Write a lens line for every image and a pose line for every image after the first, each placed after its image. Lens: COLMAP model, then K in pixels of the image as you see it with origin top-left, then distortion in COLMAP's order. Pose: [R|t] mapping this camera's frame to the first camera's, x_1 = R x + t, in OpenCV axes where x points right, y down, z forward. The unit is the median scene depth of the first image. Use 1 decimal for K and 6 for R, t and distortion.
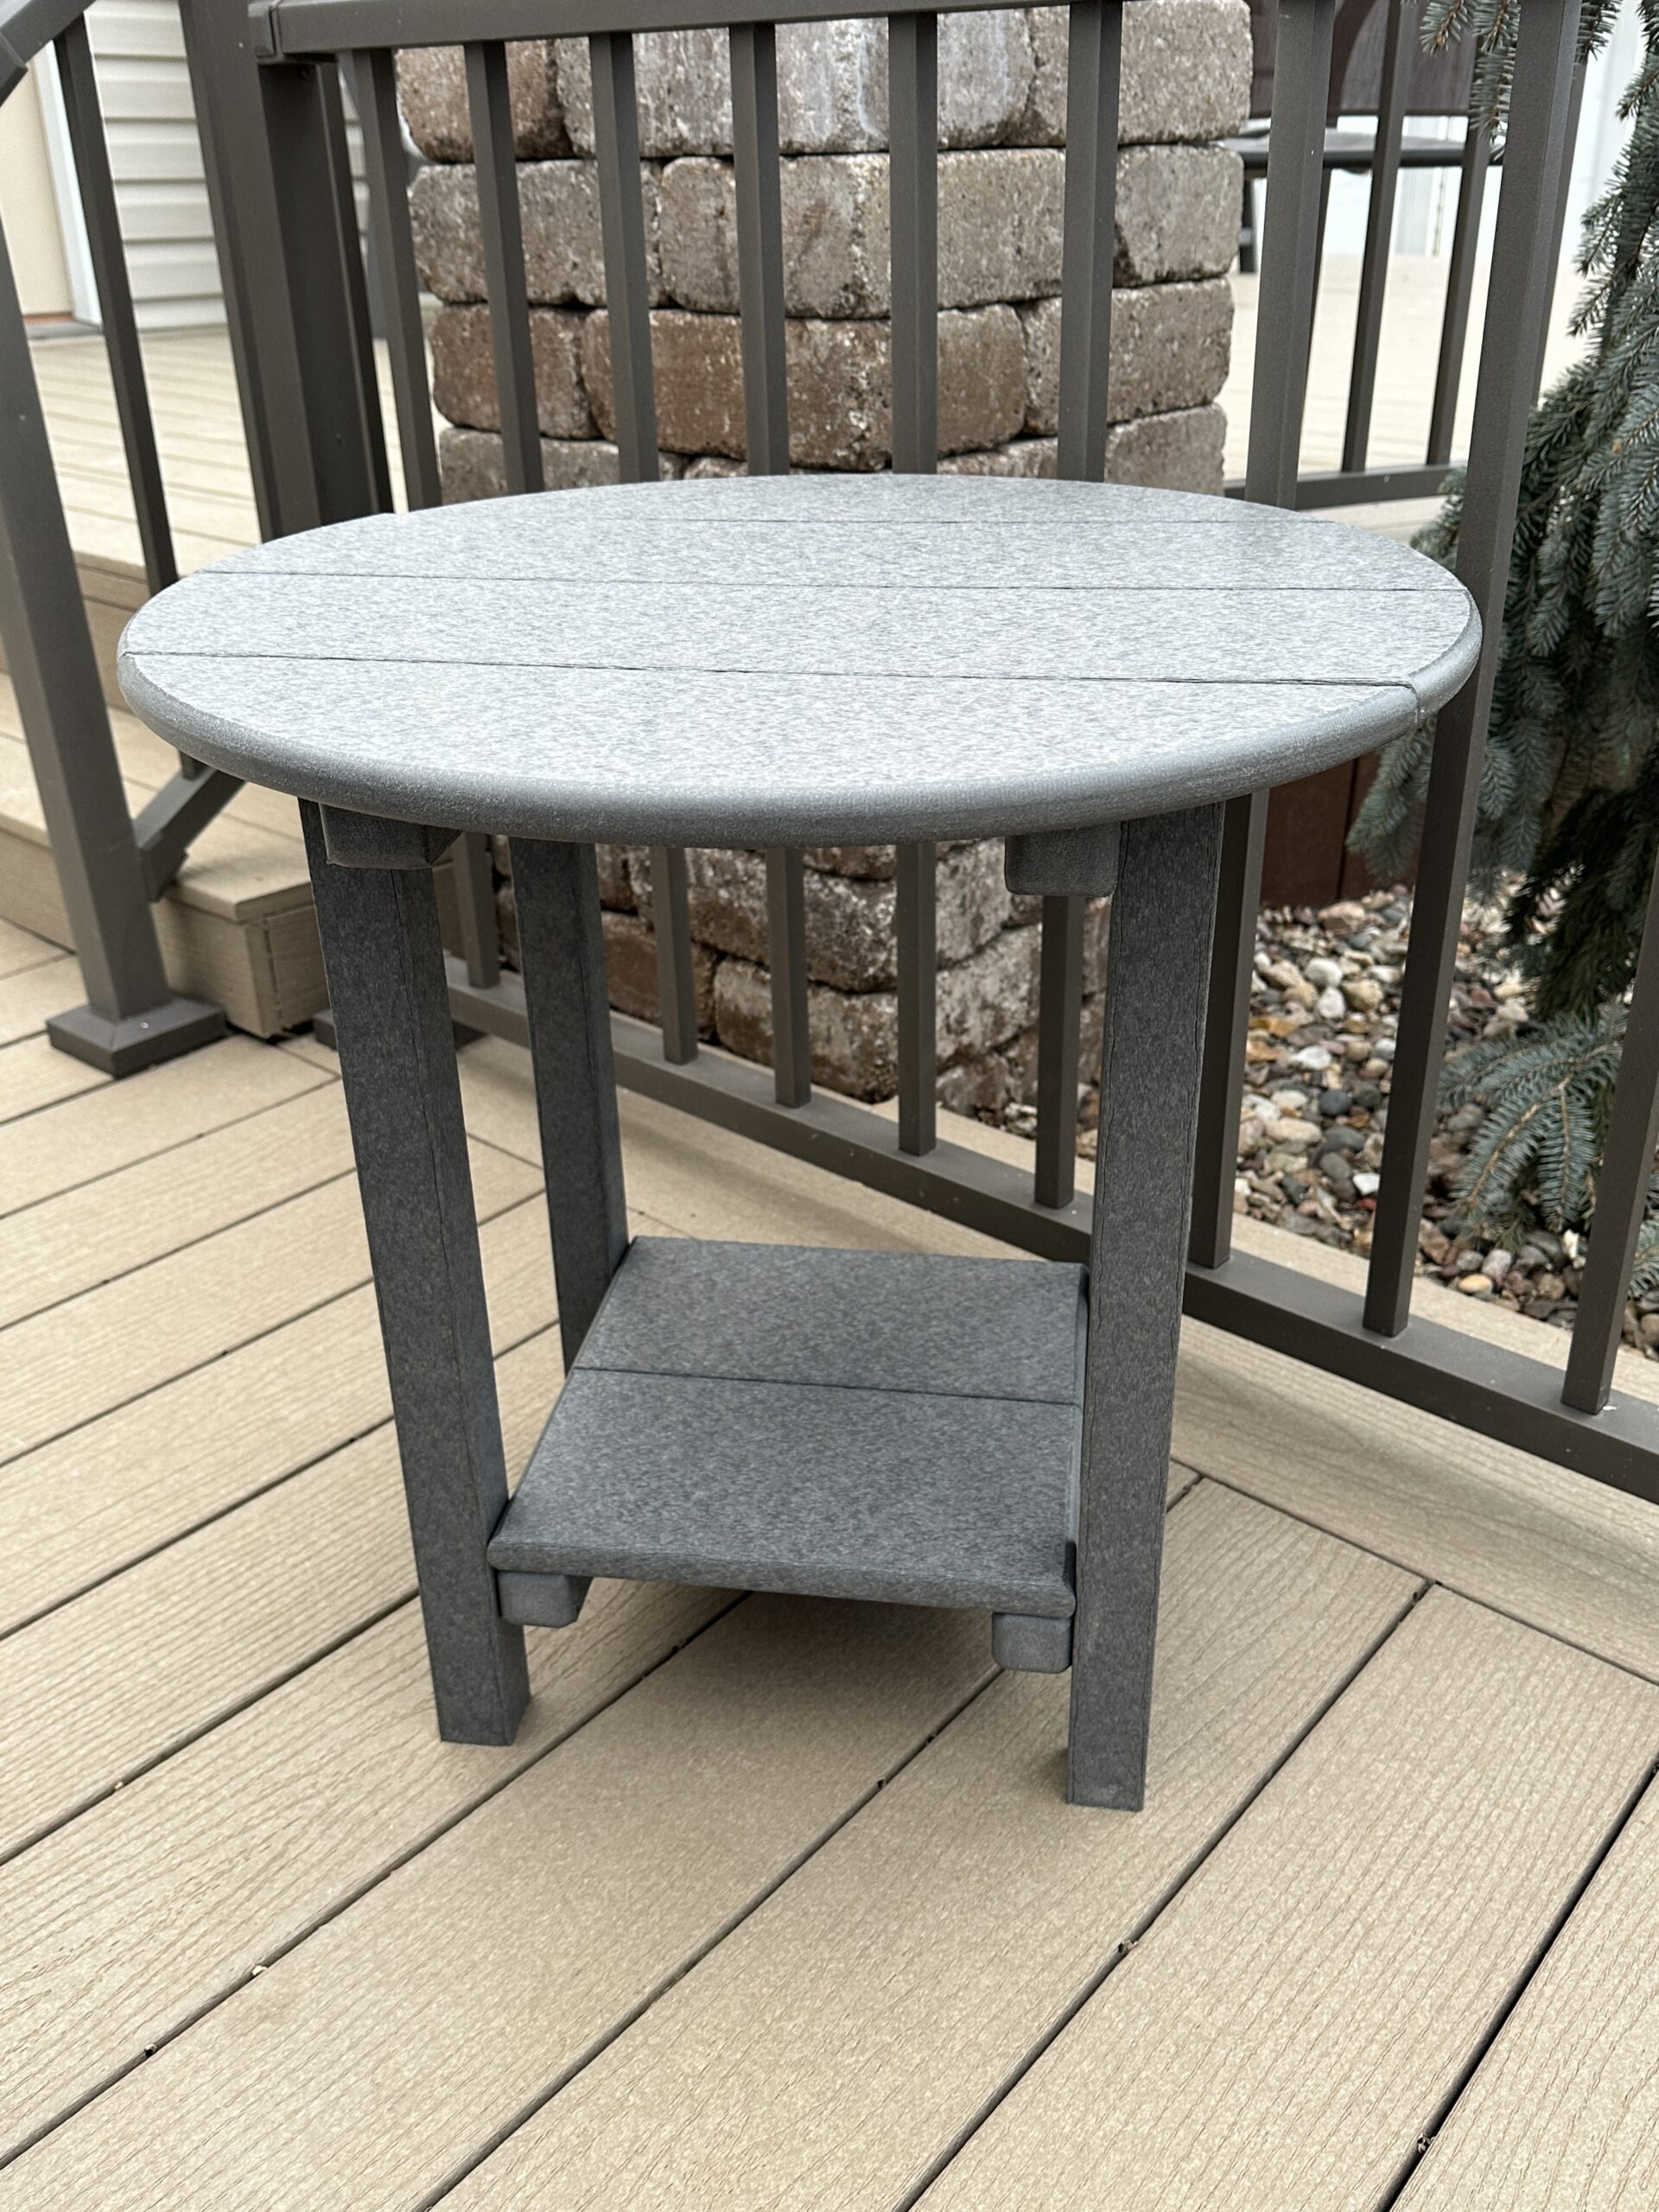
lens RADIAL K [[1925.2, 0, 829.5], [0, 1925.2, 1106.0], [0, 0, 1]] dist [0.096604, -0.207877]
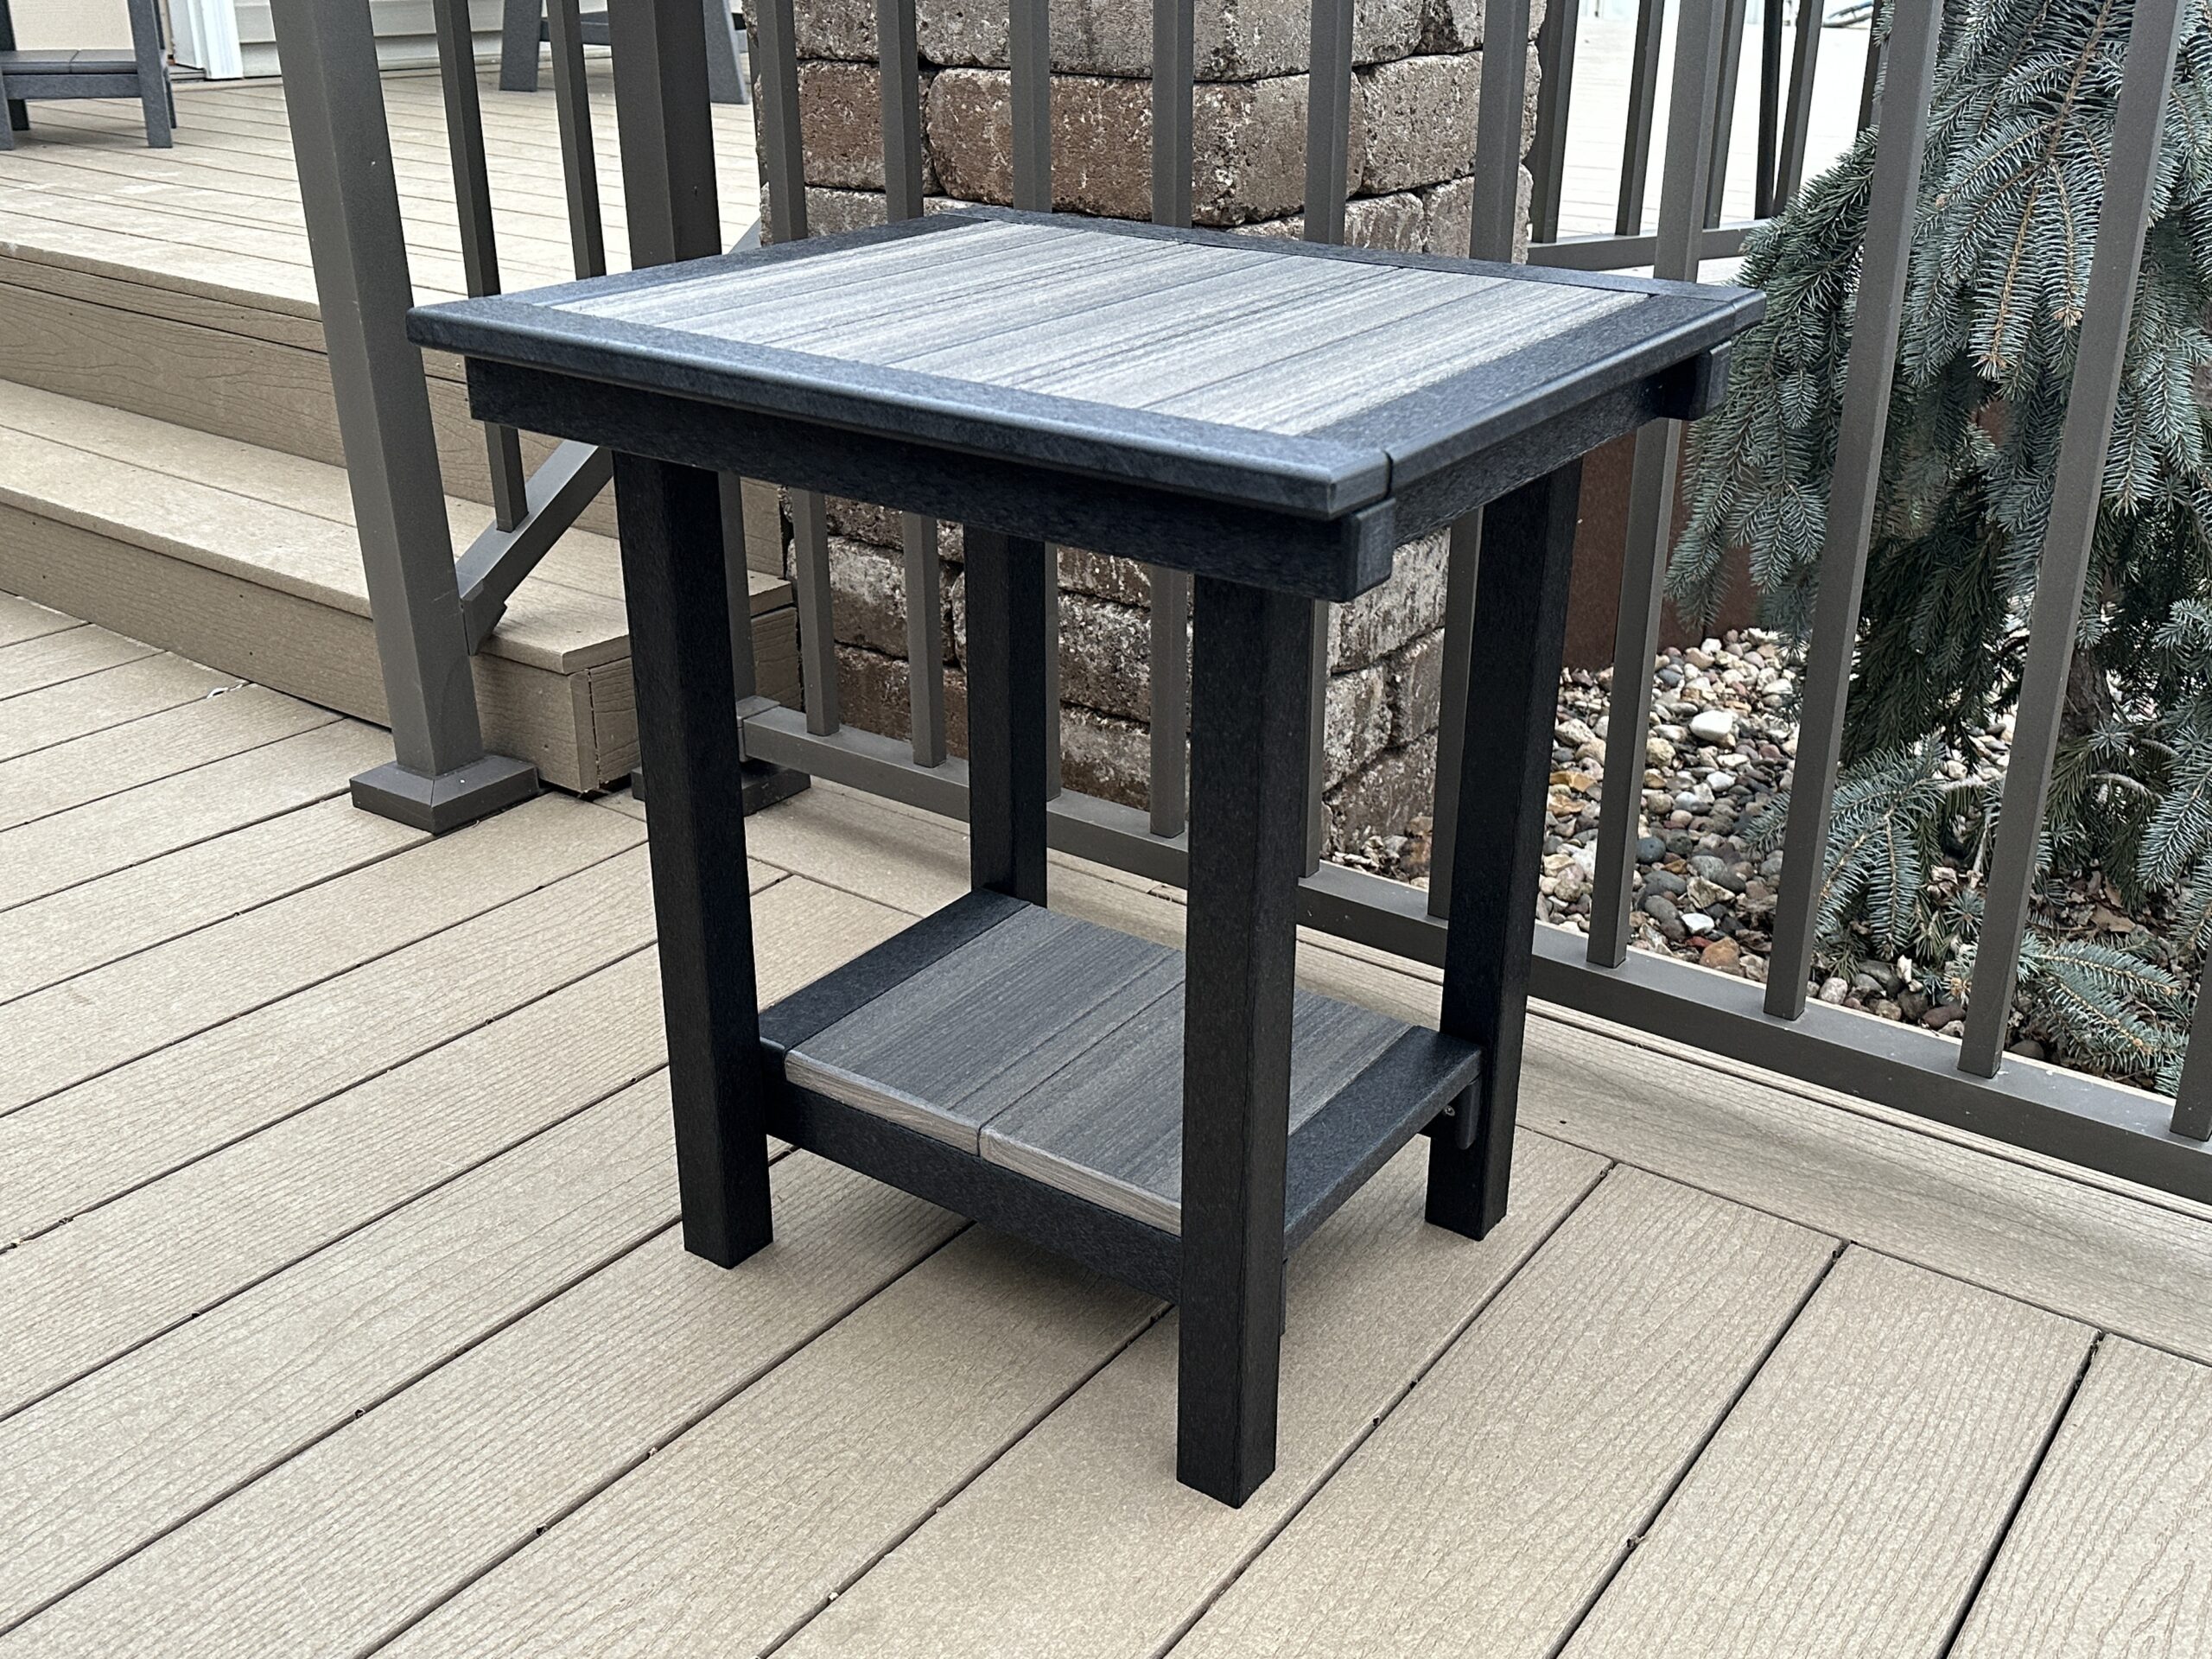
lens RADIAL K [[2174.5, 0, 1099.9], [0, 2174.5, 814.5], [0, 0, 1]] dist [0.174761, -0.391835]
pose [[0.996650, -0.012634, 0.080803, -0.157226], [0.017710, 0.997893, -0.062424, 0.063359], [-0.079844, 0.063646, 0.994773, -0.154611]]
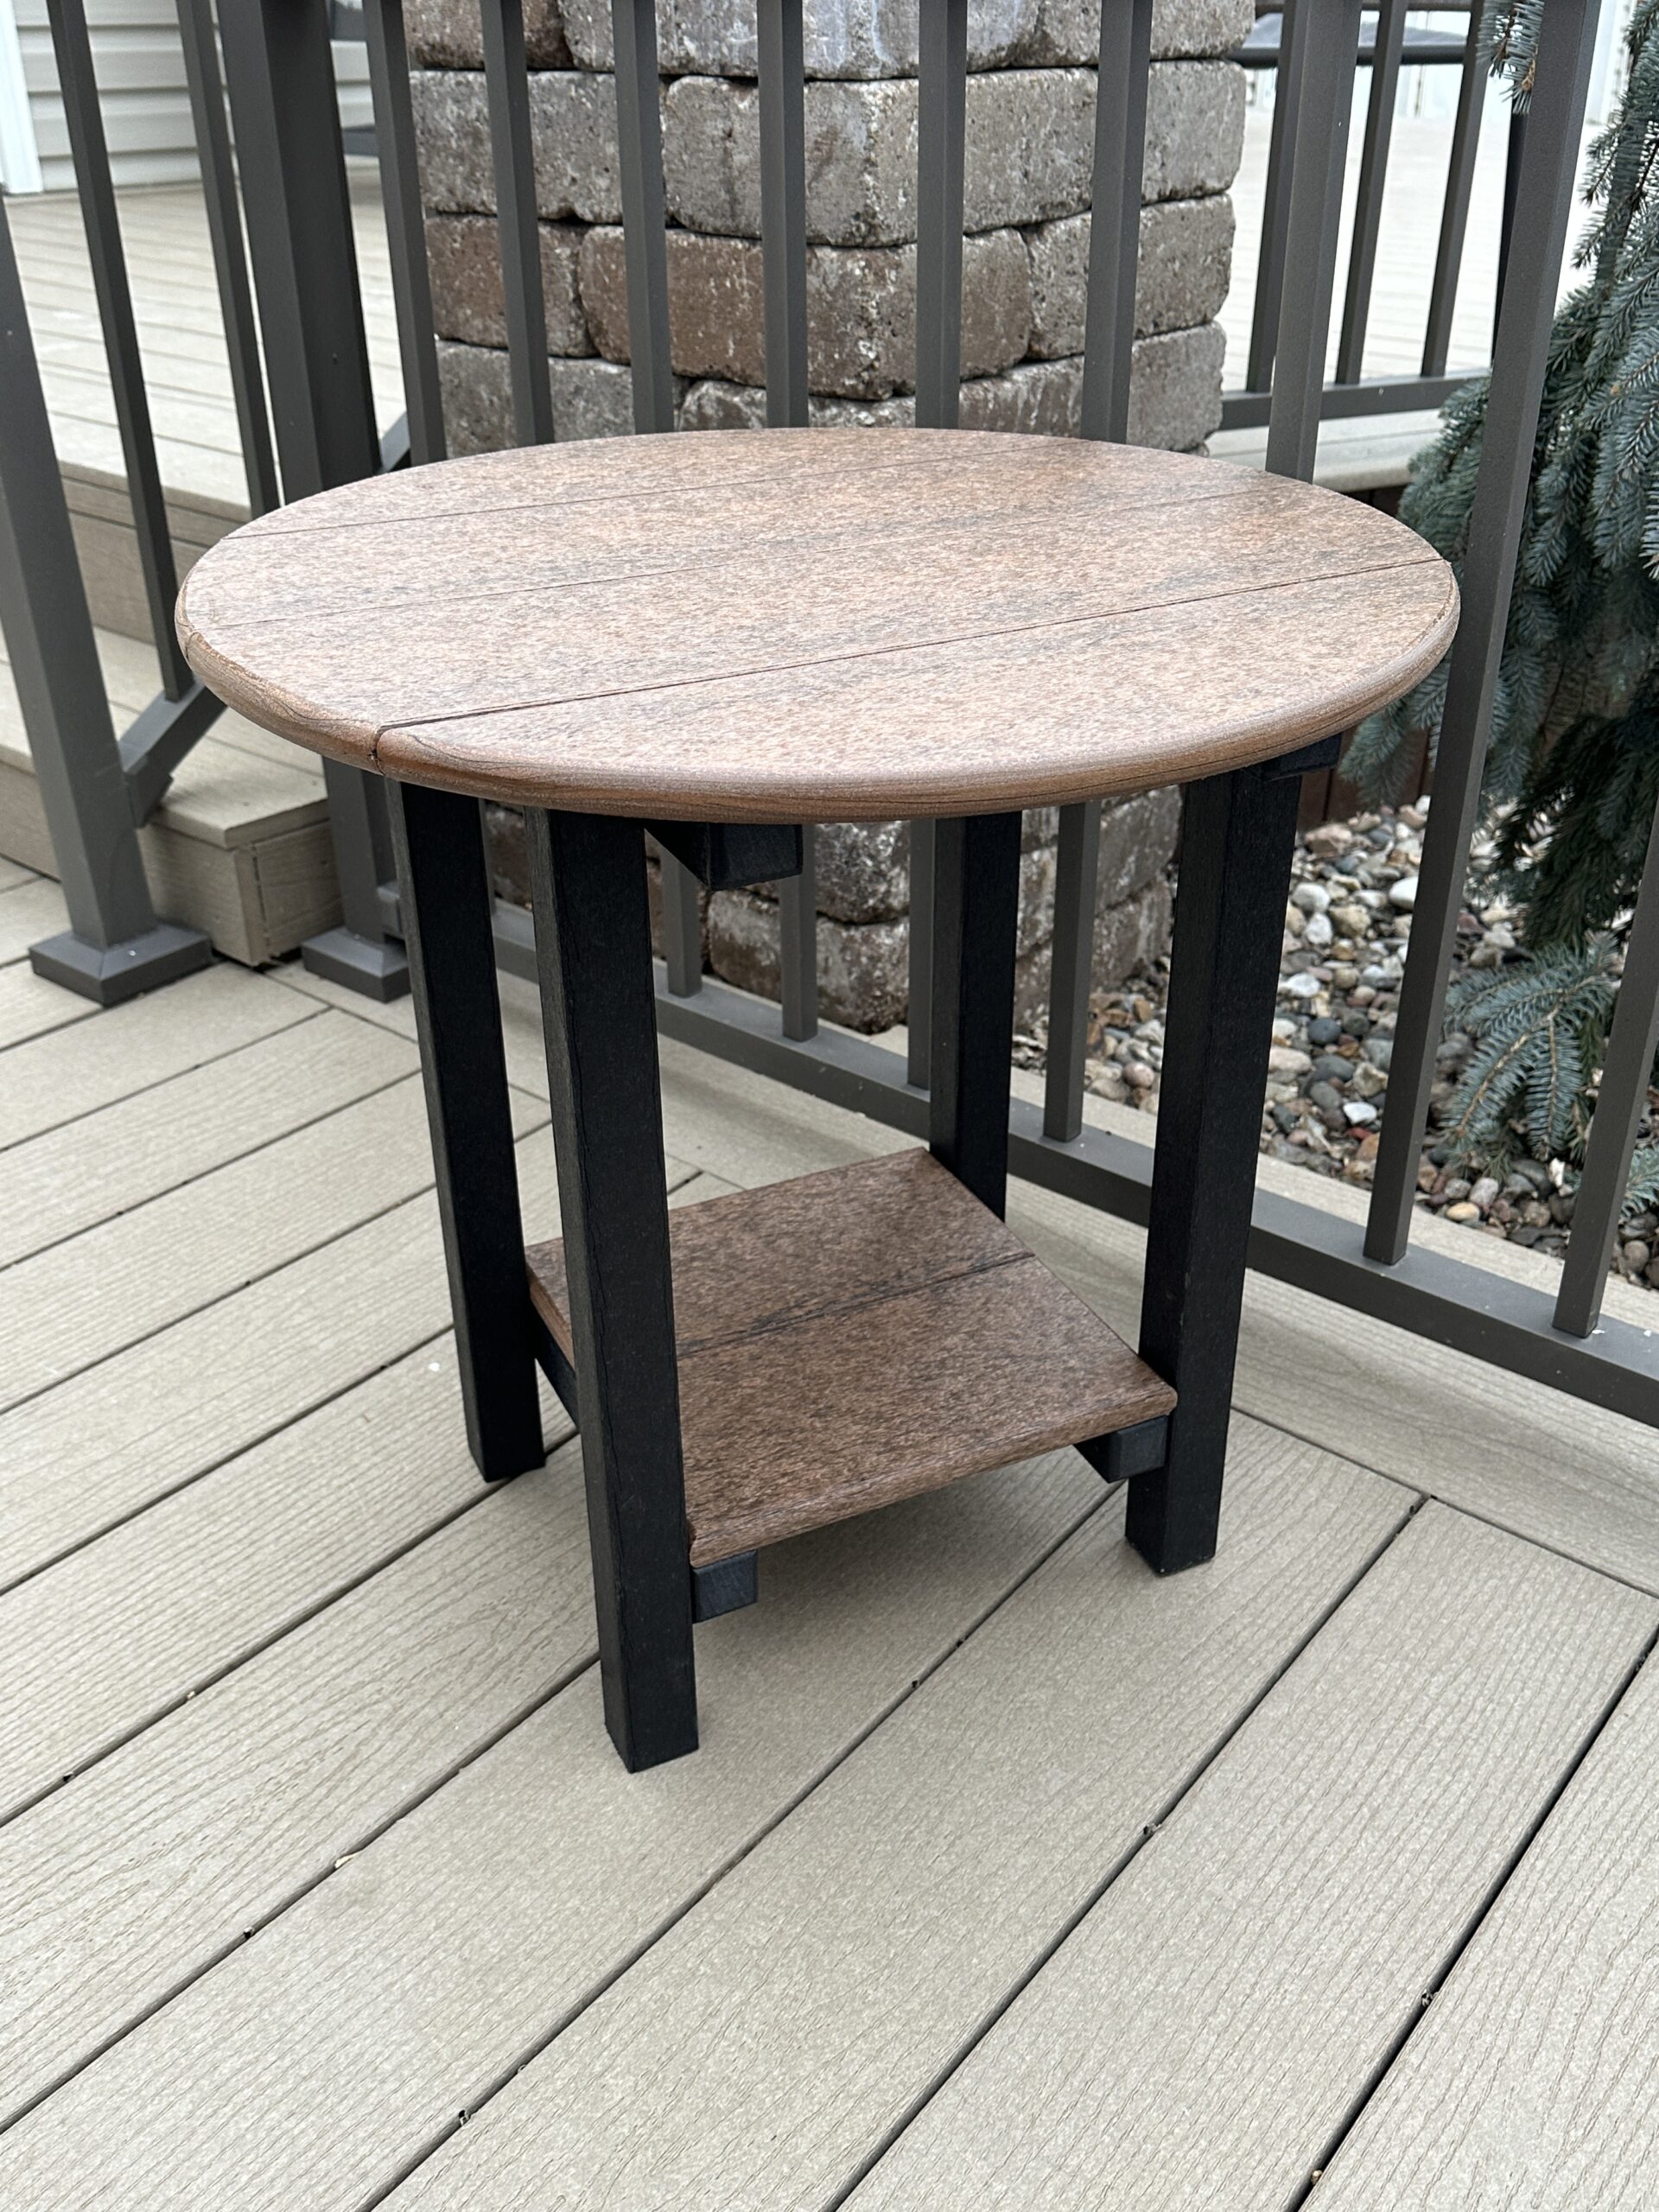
lens RADIAL K [[2027.5, 0, 820.5], [0, 2027.5, 1114.9], [0, 0, 1]] dist [0.198193, -0.500076]
pose [[0.999591, -0.000647, 0.028601, -0.041271], [-0.000727, 0.998846, 0.048021, -0.012388], [-0.028599, -0.048023, 0.998437, -0.077927]]
